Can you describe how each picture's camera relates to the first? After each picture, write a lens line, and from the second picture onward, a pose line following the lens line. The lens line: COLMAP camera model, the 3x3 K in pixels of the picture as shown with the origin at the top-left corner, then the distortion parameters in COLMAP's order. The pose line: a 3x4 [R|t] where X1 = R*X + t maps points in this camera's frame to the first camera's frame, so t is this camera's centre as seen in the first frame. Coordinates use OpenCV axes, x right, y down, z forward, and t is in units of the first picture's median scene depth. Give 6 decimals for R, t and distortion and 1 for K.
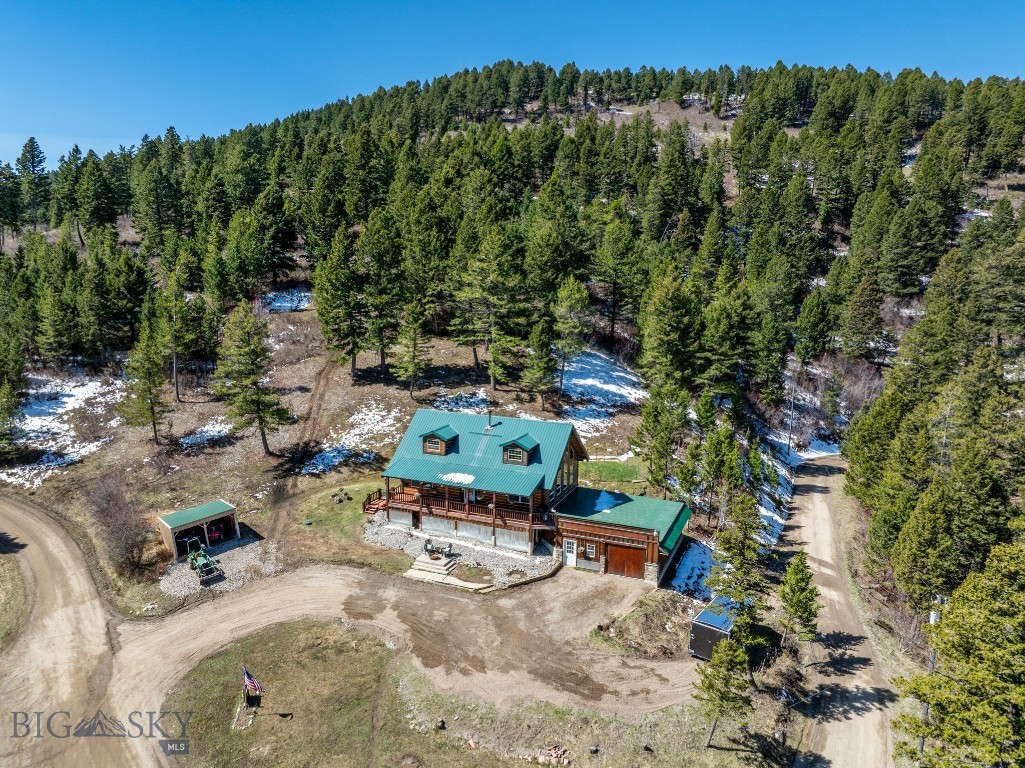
lens RADIAL K [[719.7, 0, 512.5], [0, 719.7, 384.0], [0, 0, 1]] dist [-0.036837, -0.002903]
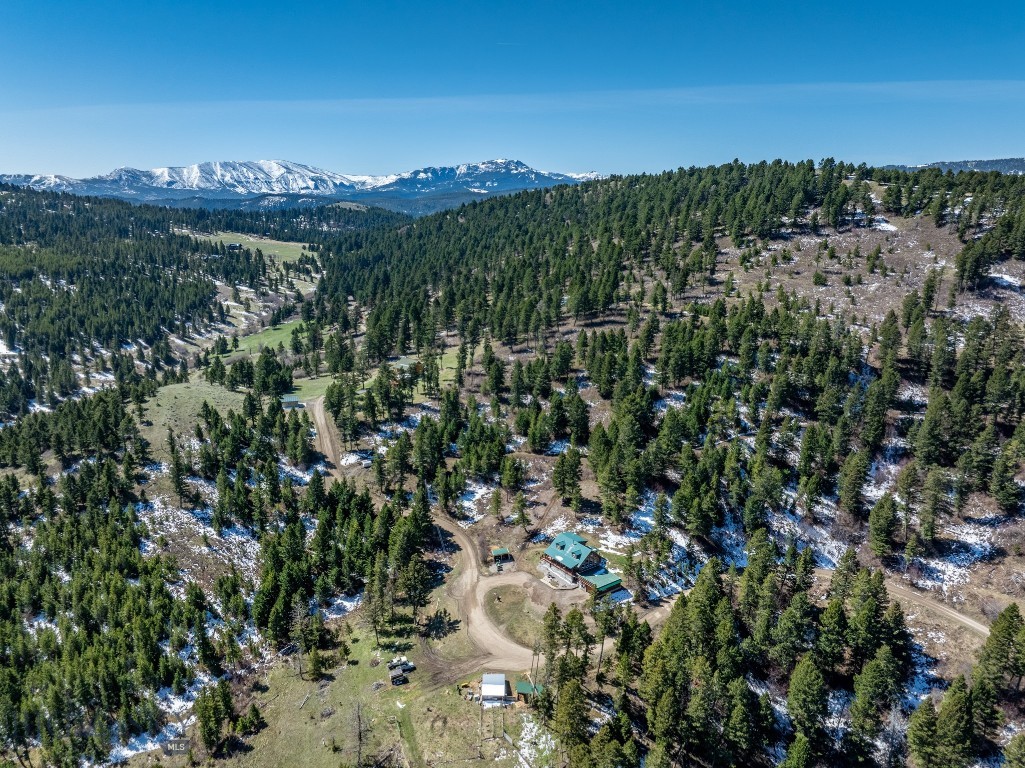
lens RADIAL K [[719.7, 0, 512.5], [0, 719.7, 384.0], [0, 0, 1]] dist [-0.036837, -0.002903]
pose [[0.861549, 0.118755, -0.493589, 1.517088], [-0.080684, 0.991928, 0.097821, -1.166668], [0.501222, -0.044453, 0.864176, -2.444438]]
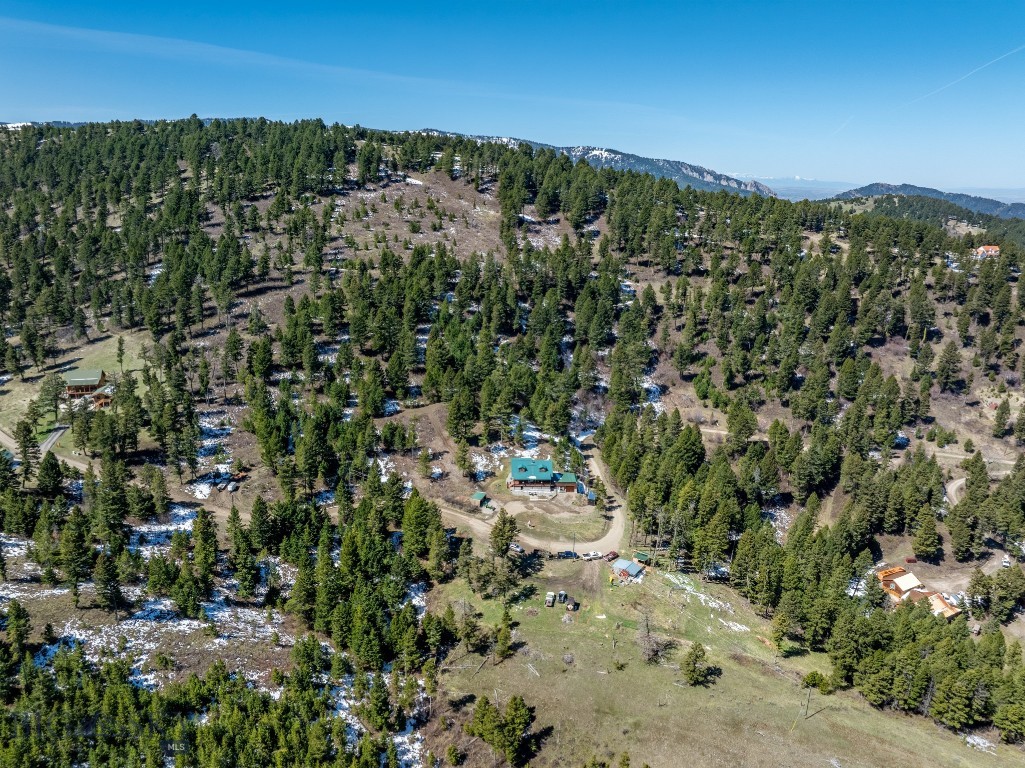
lens RADIAL K [[719.7, 0, 512.5], [0, 719.7, 384.0], [0, 0, 1]] dist [-0.036837, -0.002903]
pose [[0.908119, -0.117131, 0.401994, -1.926939], [0.062363, 0.987204, 0.146765, -1.111130], [-0.414041, -0.108211, 0.903803, -2.934071]]
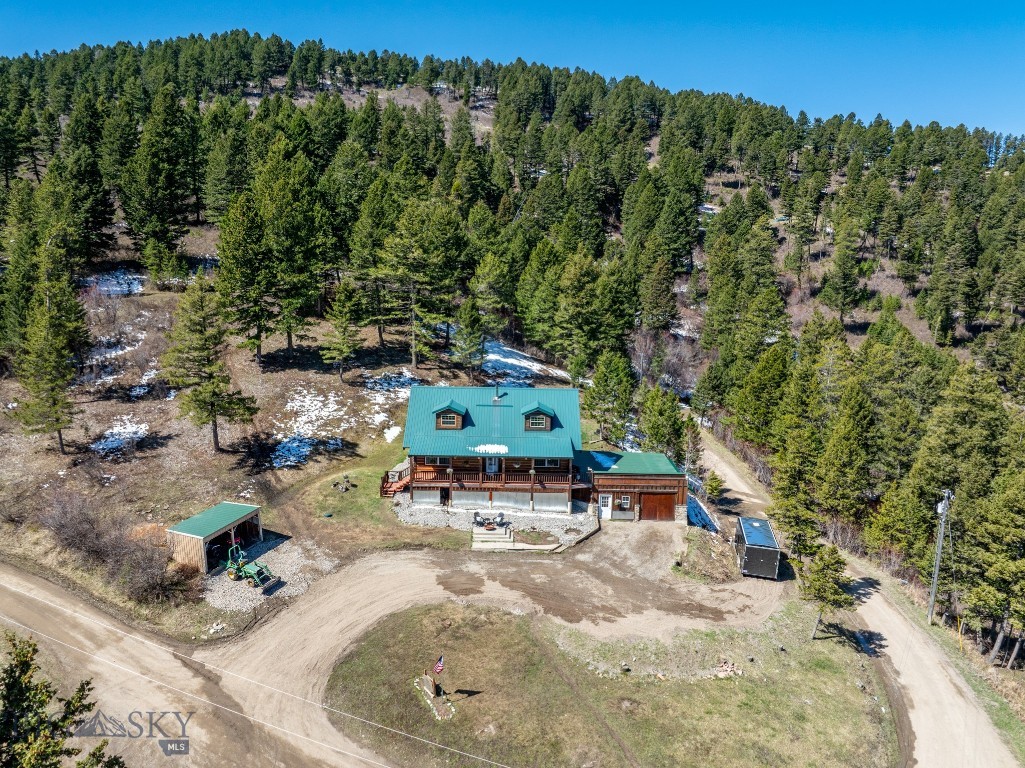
lens RADIAL K [[719.7, 0, 512.5], [0, 719.7, 384.0], [0, 0, 1]] dist [-0.036837, -0.002903]
pose [[0.923928, -0.063801, 0.377210, -0.426201], [0.057272, 0.997951, 0.028513, 0.013511], [-0.378256, -0.004740, 0.925689, 0.059300]]
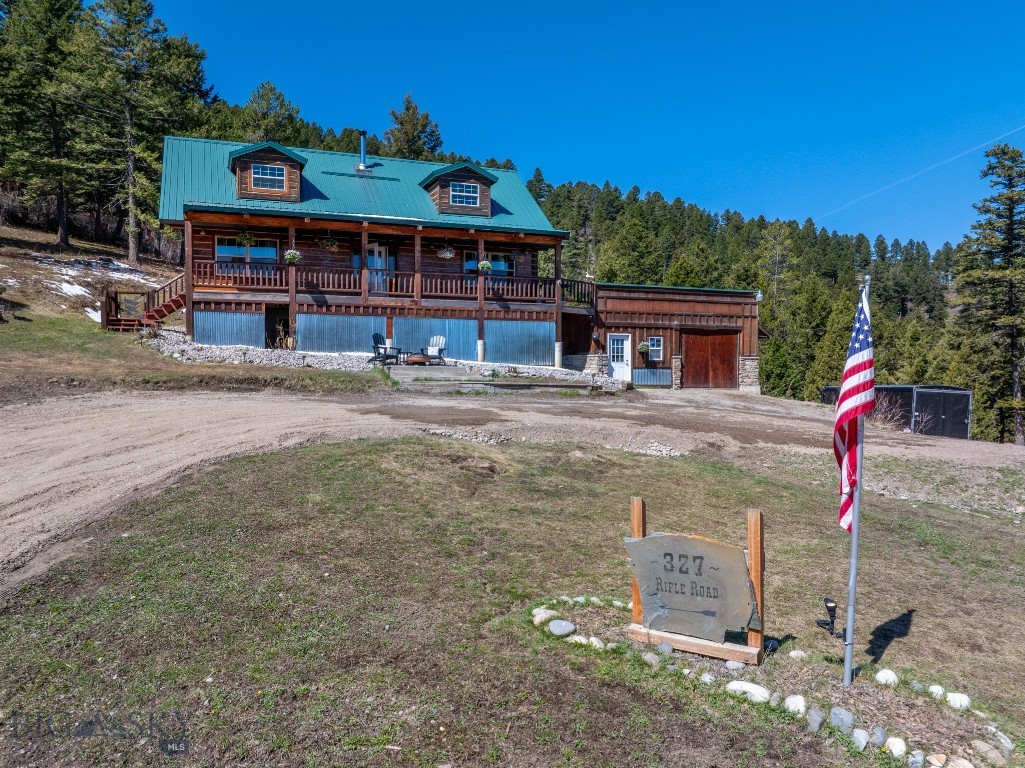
lens RADIAL K [[767.3, 0, 486.7], [0, 767.3, 416.4], [0, 0, 1]] dist [-0.024471, -0.004730]
pose [[0.731963, -0.046824, 0.679733, -0.352971], [0.117692, 0.991329, -0.058446, 0.286768], [-0.671102, 0.122780, 0.731127, 0.645607]]
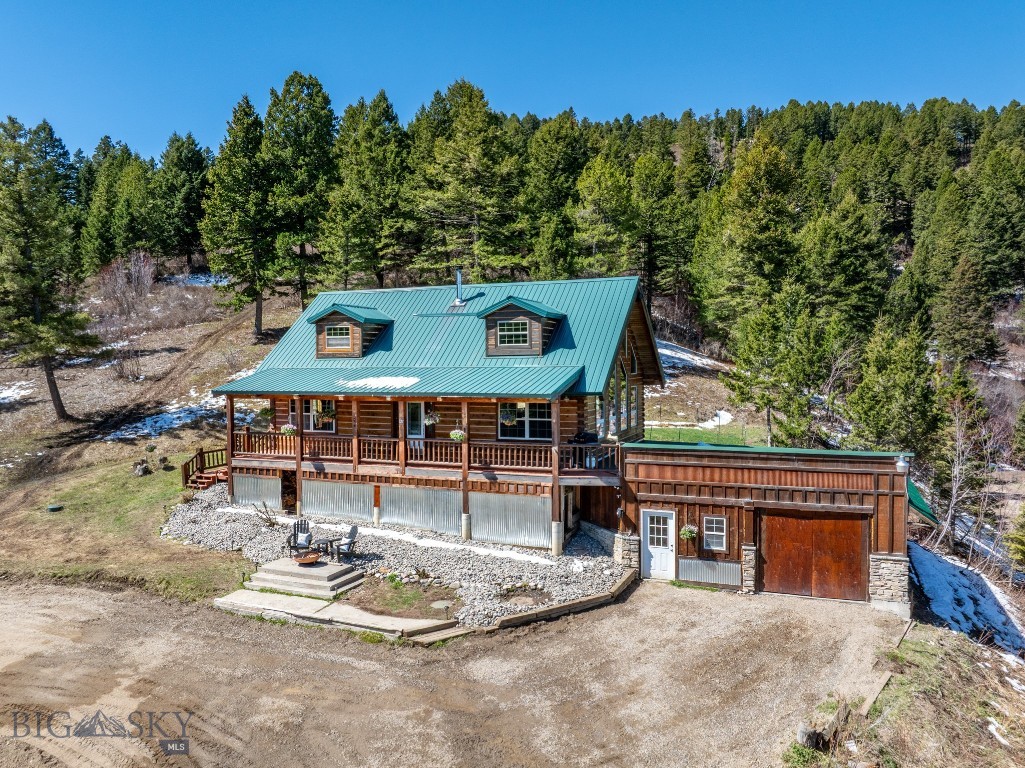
lens RADIAL K [[743.4, 0, 512.5], [0, 743.4, 384.0], [0, 0, 1]] dist [-0.046462, 0.004577]
pose [[0.999765, -0.021648, 0.001057, 0.001896], [0.021605, 0.991503, -0.128275, 0.192194], [0.001728, 0.128268, 0.991738, 0.569968]]
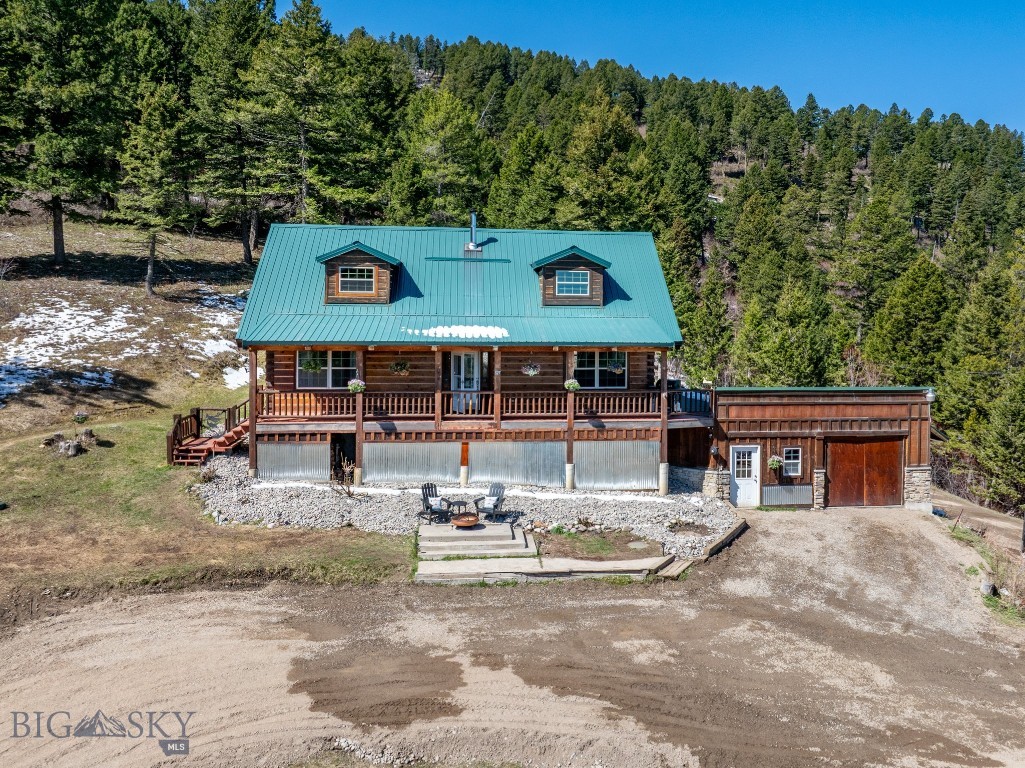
lens RADIAL K [[846.4, 0, 577.4], [0, 846.4, 326.6], [0, 0, 1]] dist [-0.033979, -0.018687]
pose [[0.862484, -0.013544, 0.505903, -0.260801], [0.082230, 0.990108, -0.113682, 0.188590], [-0.499359, 0.139650, 0.855066, 0.576528]]
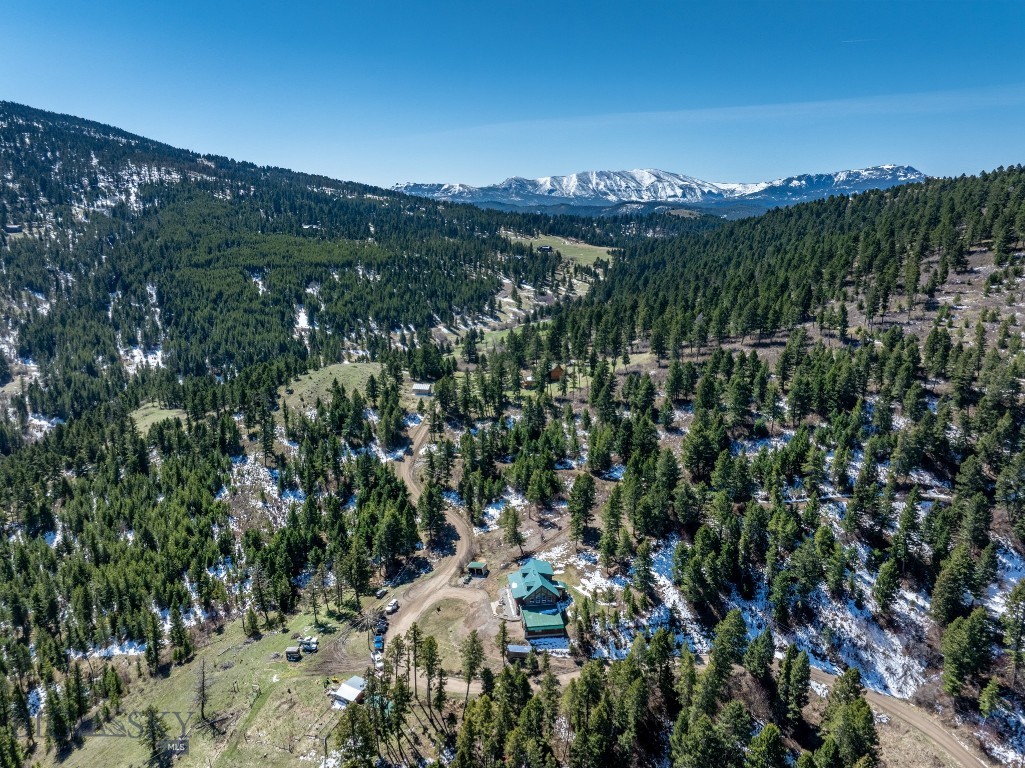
lens RADIAL K [[719.7, 0, 512.5], [0, 719.7, 384.0], [0, 0, 1]] dist [-0.036837, -0.002903]
pose [[0.518147, 0.196828, -0.832335, 2.694392], [-0.144022, 0.979343, 0.141935, -1.352972], [0.843078, 0.046332, 0.535792, -0.957248]]
